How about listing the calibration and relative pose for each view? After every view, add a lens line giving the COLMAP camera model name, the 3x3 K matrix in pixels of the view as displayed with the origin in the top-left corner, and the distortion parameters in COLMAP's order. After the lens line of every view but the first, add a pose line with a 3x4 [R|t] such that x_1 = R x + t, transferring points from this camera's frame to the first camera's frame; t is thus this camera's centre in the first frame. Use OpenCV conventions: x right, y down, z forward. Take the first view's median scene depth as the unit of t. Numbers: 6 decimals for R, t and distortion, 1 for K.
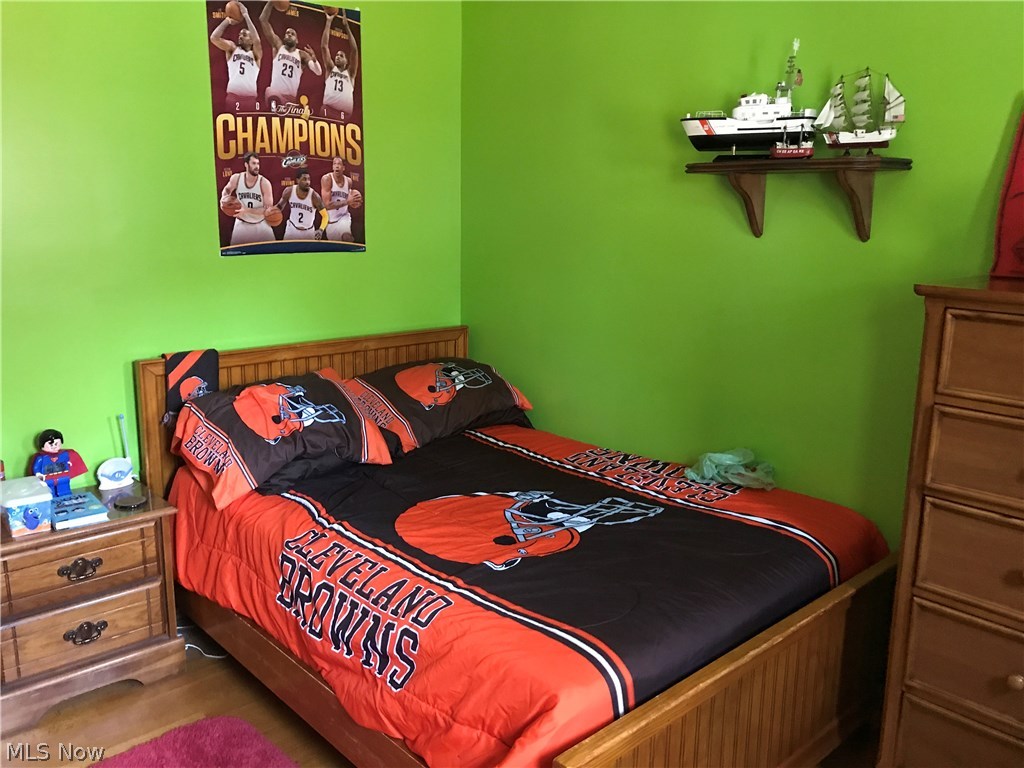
lens RADIAL K [[848.5, 0, 510.8], [0, 848.5, 382.2], [0, 0, 1]] dist [0.017505, -0.028740]
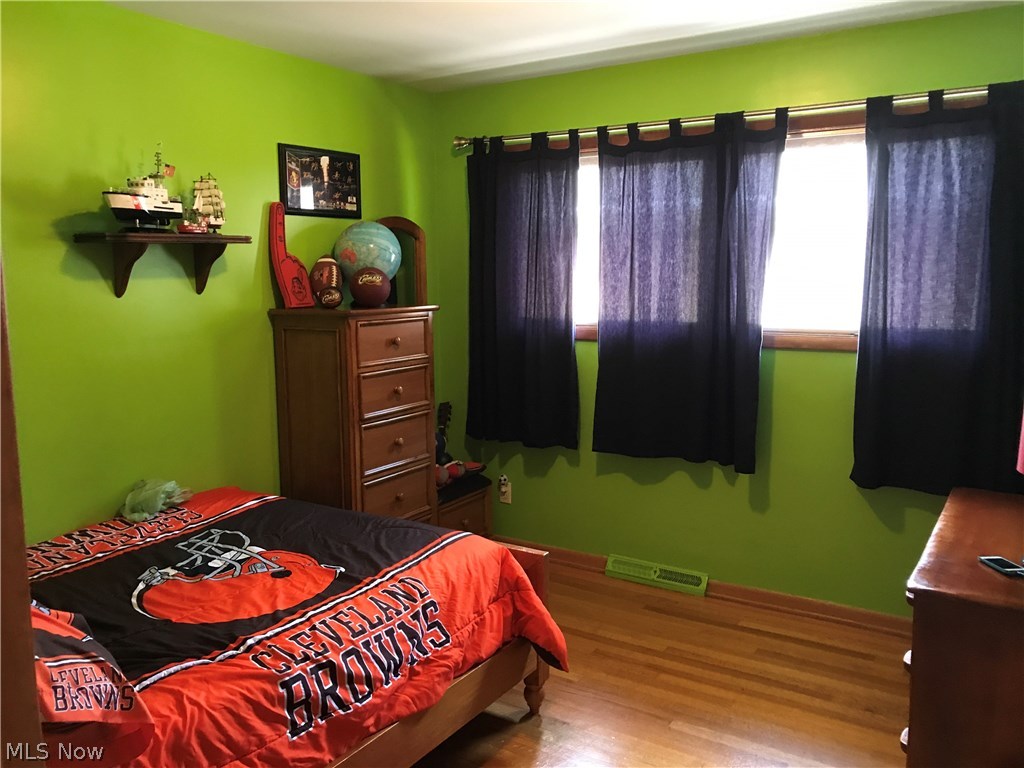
lens RADIAL K [[848.5, 0, 510.7], [0, 848.5, 380.1], [0, 0, 1]] dist [0.017505, -0.028740]
pose [[-0.258957, -0.141750, 0.955431, -1.026714], [0.203426, 0.958982, 0.197413, -0.196587], [-0.944224, 0.245481, -0.219499, 0.842107]]
